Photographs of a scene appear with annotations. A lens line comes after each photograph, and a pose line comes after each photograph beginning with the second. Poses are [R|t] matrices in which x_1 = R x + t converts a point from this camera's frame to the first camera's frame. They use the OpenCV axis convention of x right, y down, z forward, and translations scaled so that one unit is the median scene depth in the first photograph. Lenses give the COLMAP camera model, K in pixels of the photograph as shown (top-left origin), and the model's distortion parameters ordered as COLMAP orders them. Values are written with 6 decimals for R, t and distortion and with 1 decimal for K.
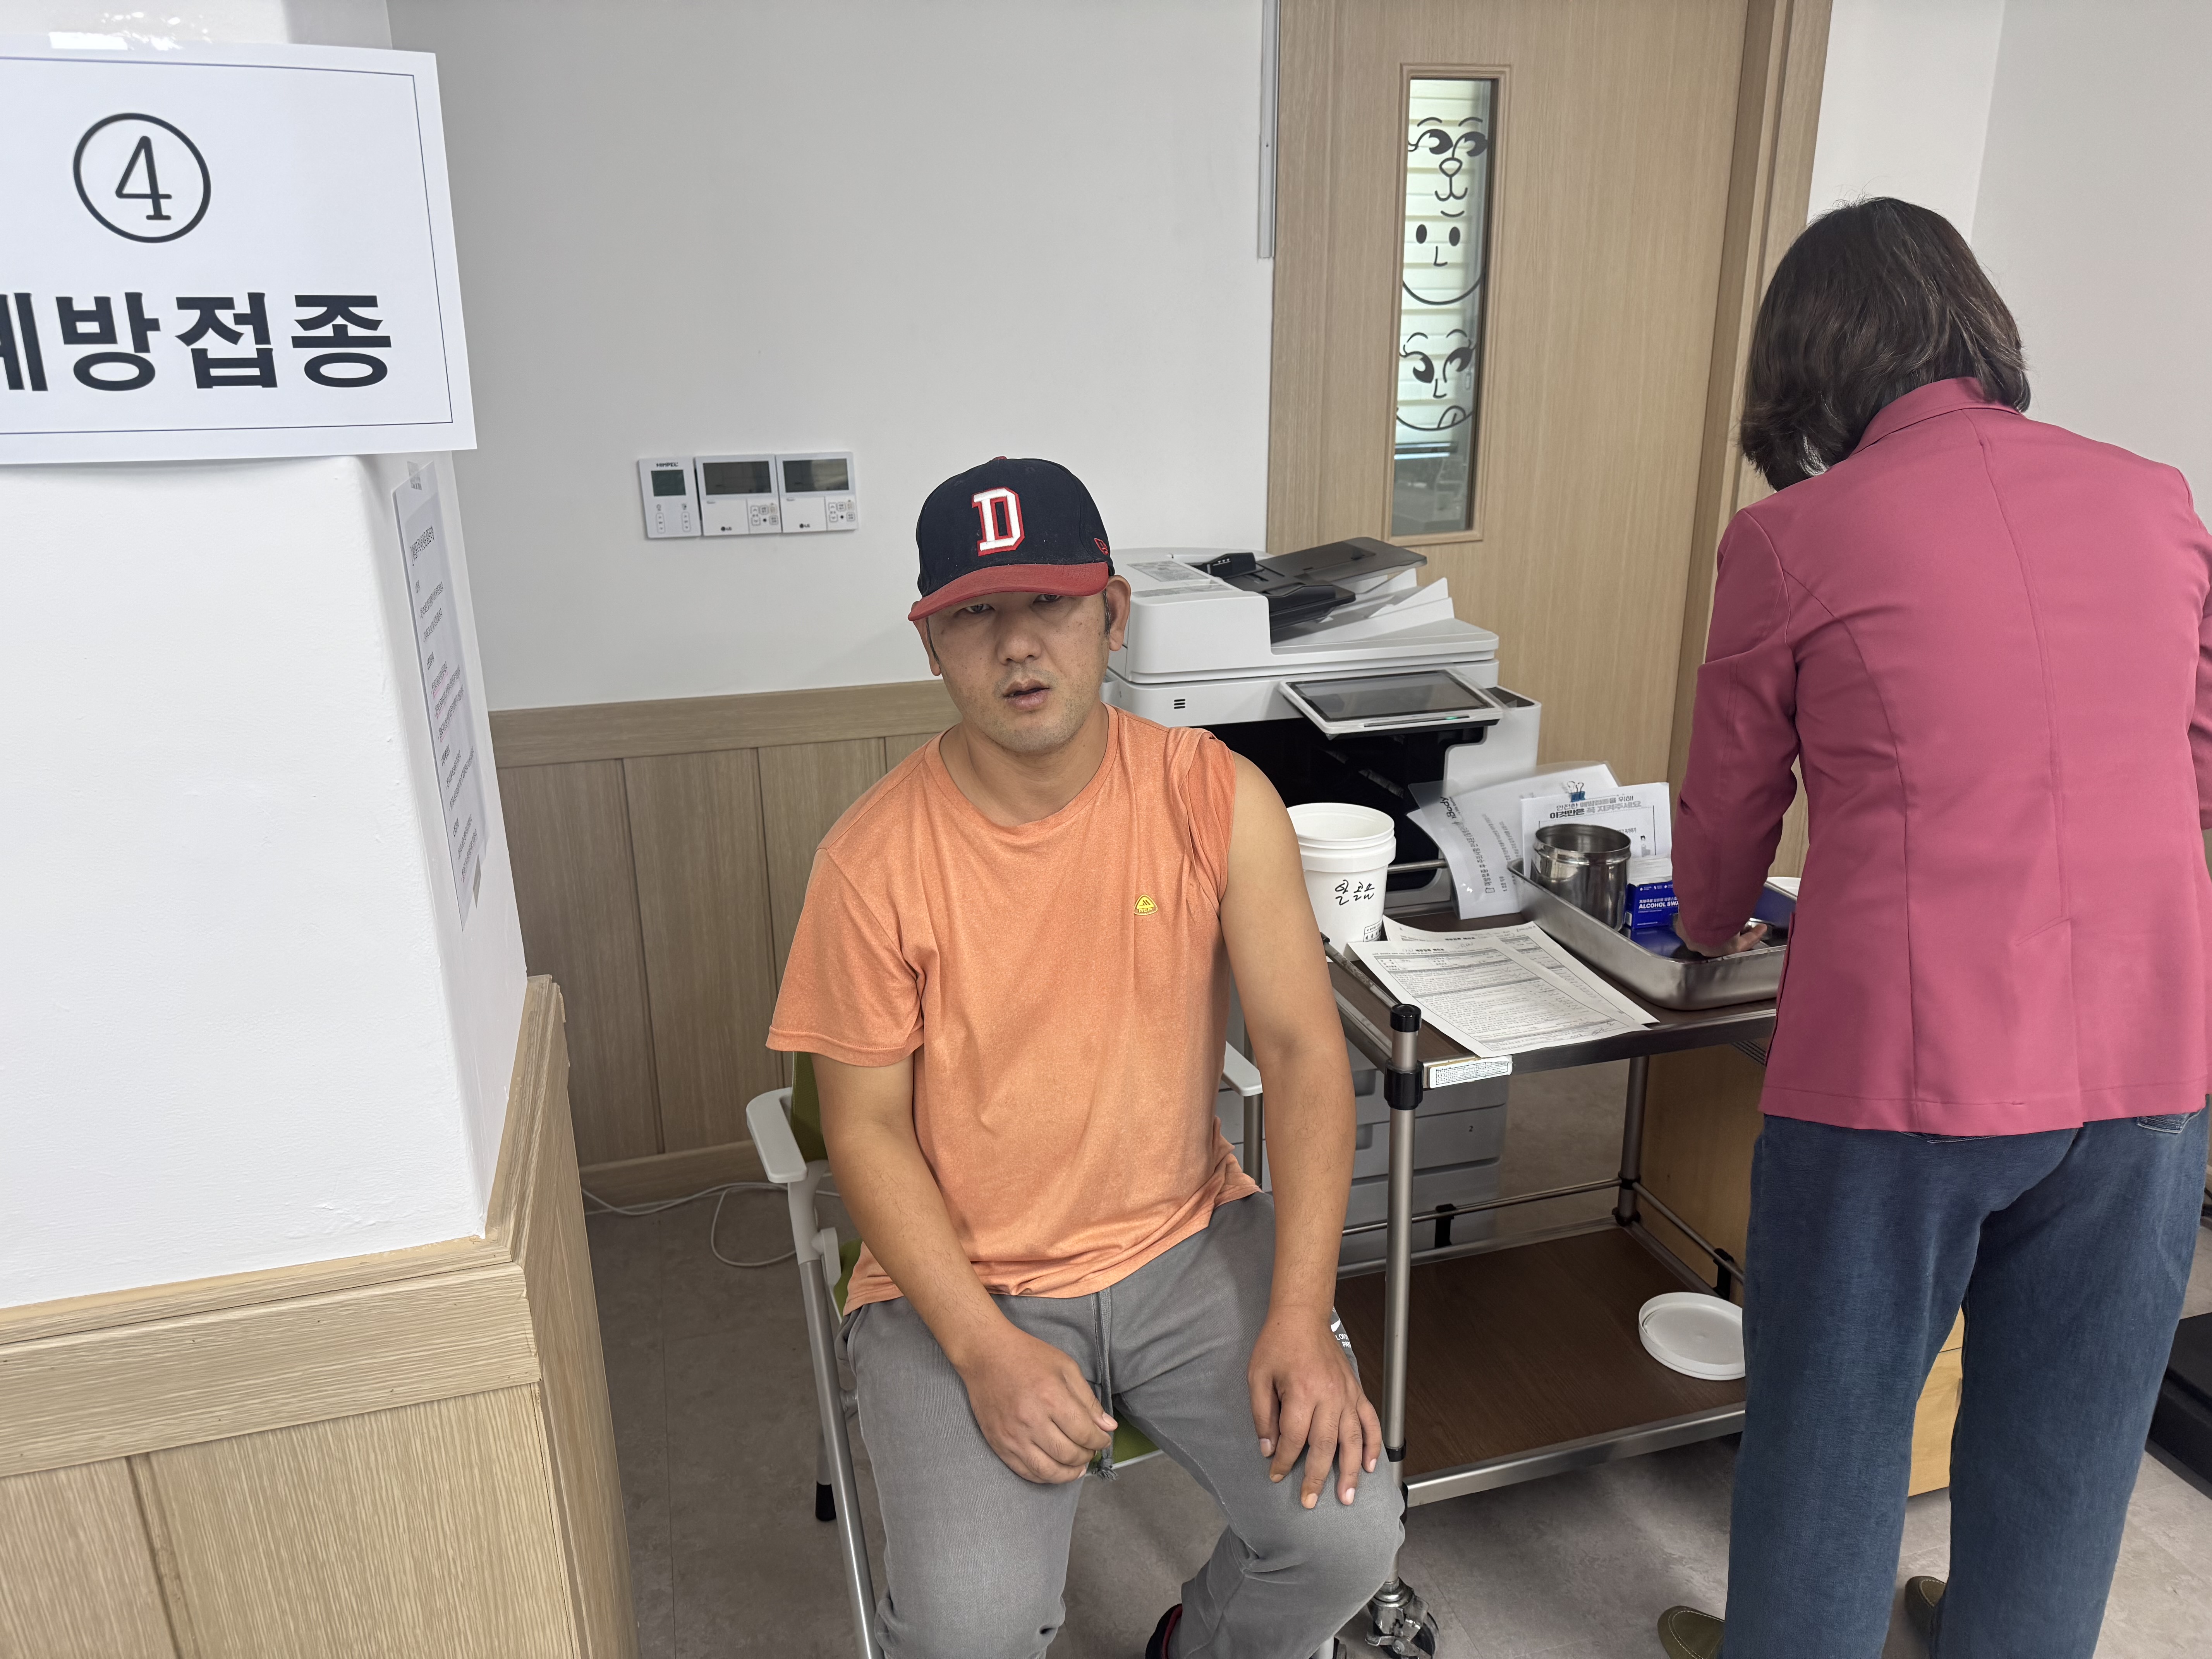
lens RADIAL K [[1565.2, 0, 1102.6], [0, 1565.2, 820.6], [0, 0, 1]] dist [0.029151, -0.049695]
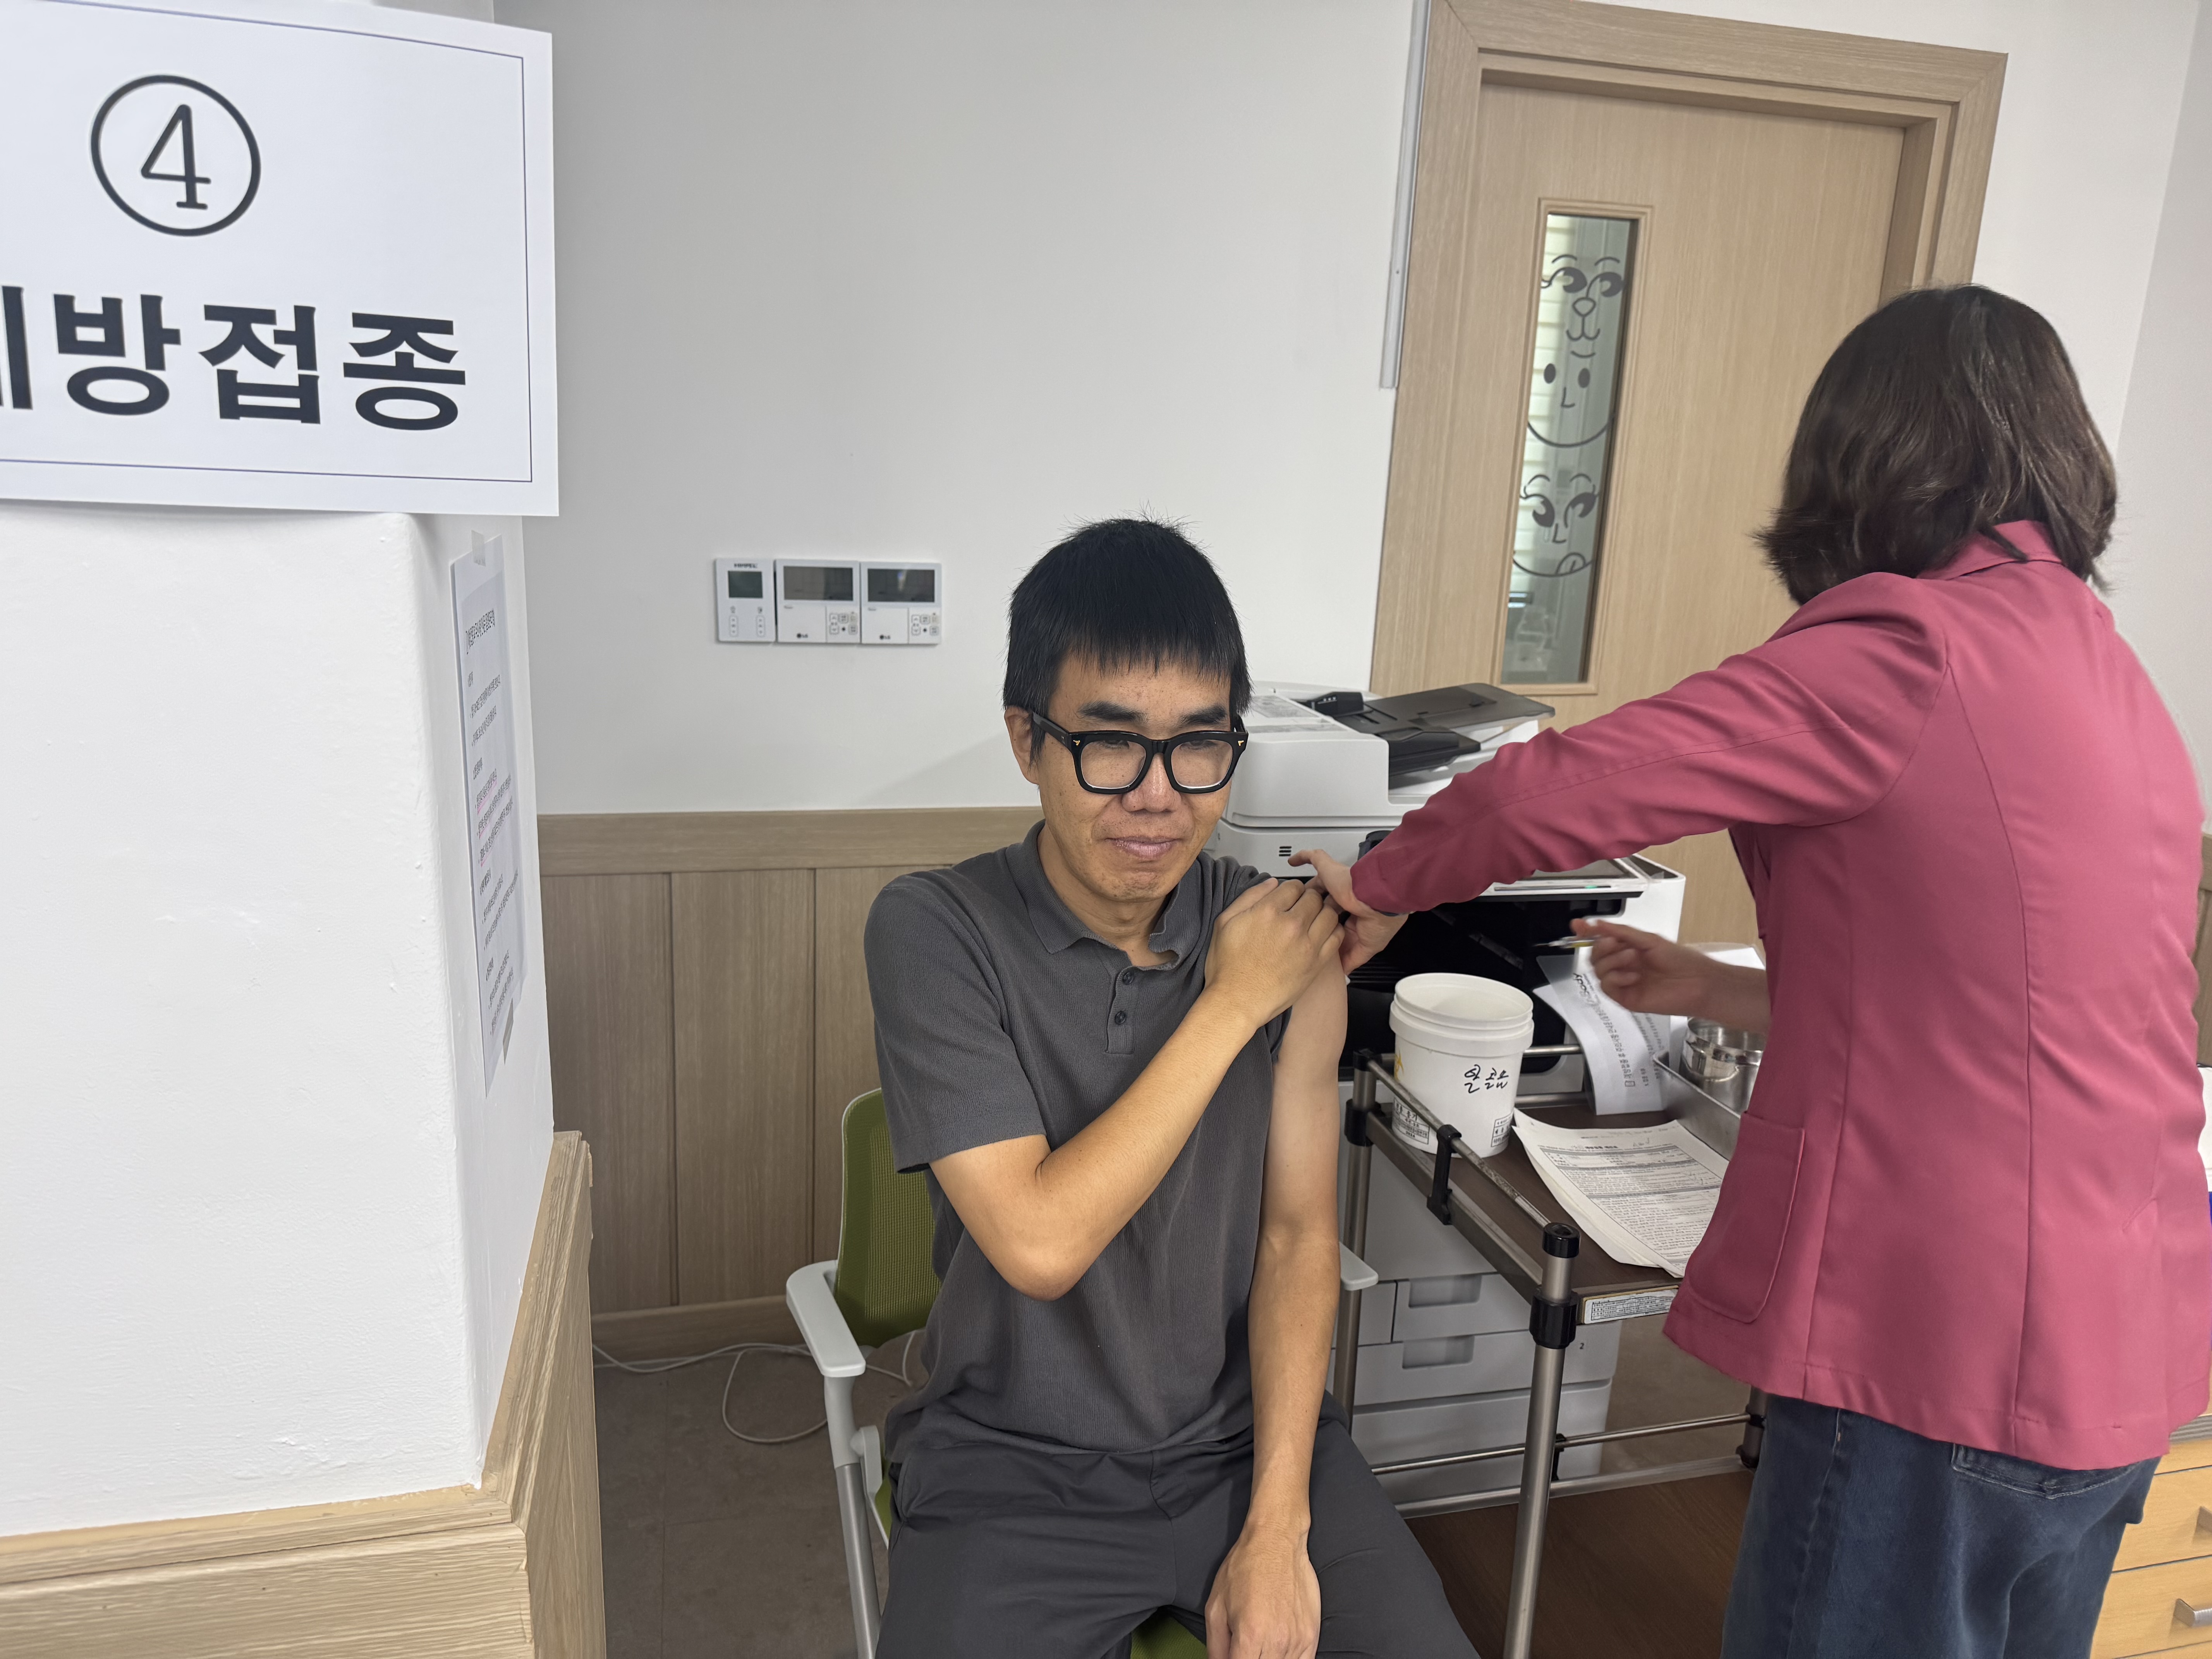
lens RADIAL K [[1565.2, 0, 1125.1], [0, 1565.2, 828.6], [0, 0, 1]] dist [0.029151, -0.049695]
pose [[0.998256, 0.058649, -0.006768, -0.040681], [-0.058994, 0.995358, -0.076046, -0.013816], [0.002276, 0.076312, 0.997081, 0.090790]]
